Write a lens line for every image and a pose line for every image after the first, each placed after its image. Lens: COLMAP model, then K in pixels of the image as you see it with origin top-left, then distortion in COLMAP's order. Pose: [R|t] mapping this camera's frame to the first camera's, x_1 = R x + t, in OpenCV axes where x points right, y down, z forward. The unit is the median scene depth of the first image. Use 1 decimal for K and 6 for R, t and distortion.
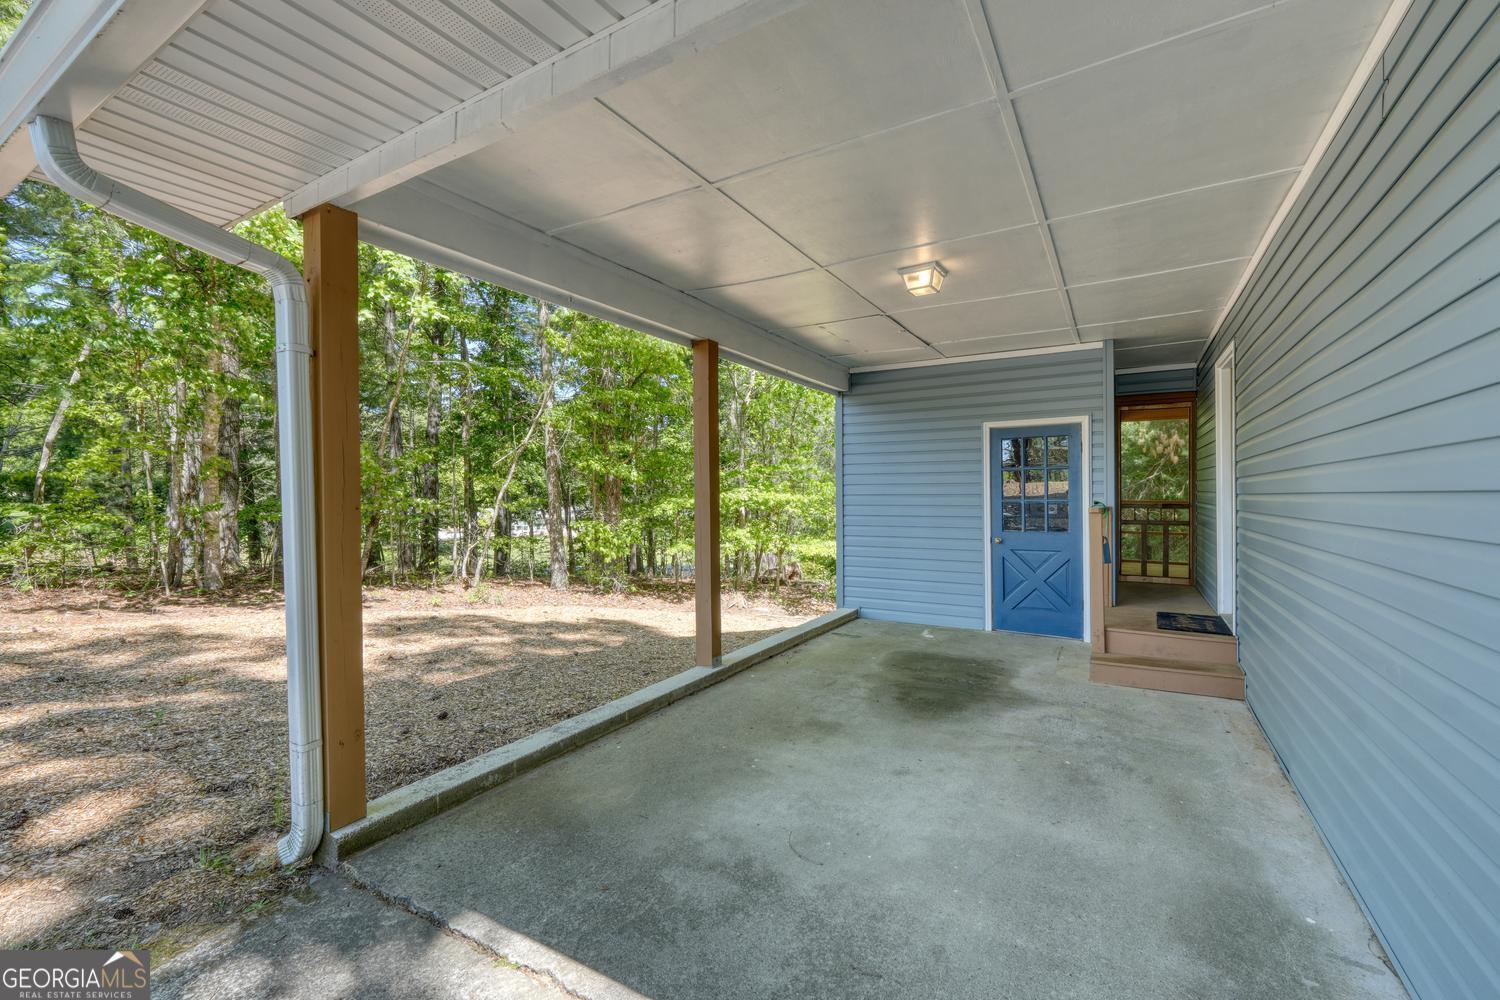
lens RADIAL K [[633.9, 0, 744.6], [0, 633.9, 497.0], [0, 0, 1]] dist [-0.004559, 0.000195]
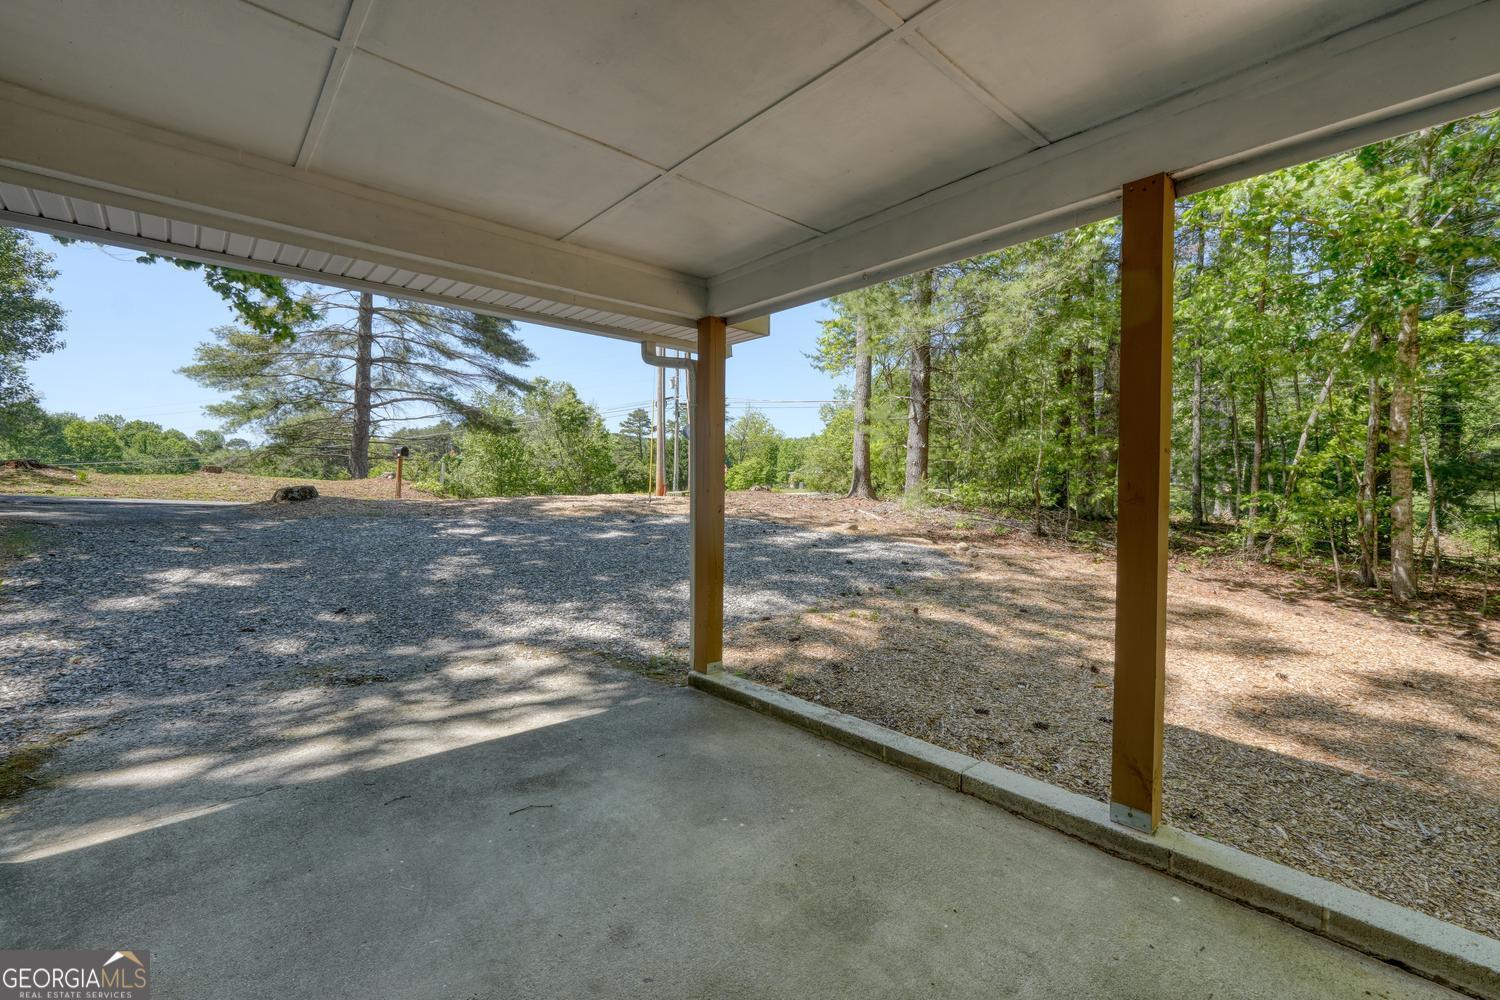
lens RADIAL K [[633.9, 0, 744.6], [0, 633.9, 497.0], [0, 0, 1]] dist [-0.004559, 0.000195]
pose [[-0.294874, 0.019975, -0.955327, 0.694990], [-0.009620, 0.999669, 0.023871, -0.006450], [0.955488, 0.016230, -0.294584, 1.129134]]
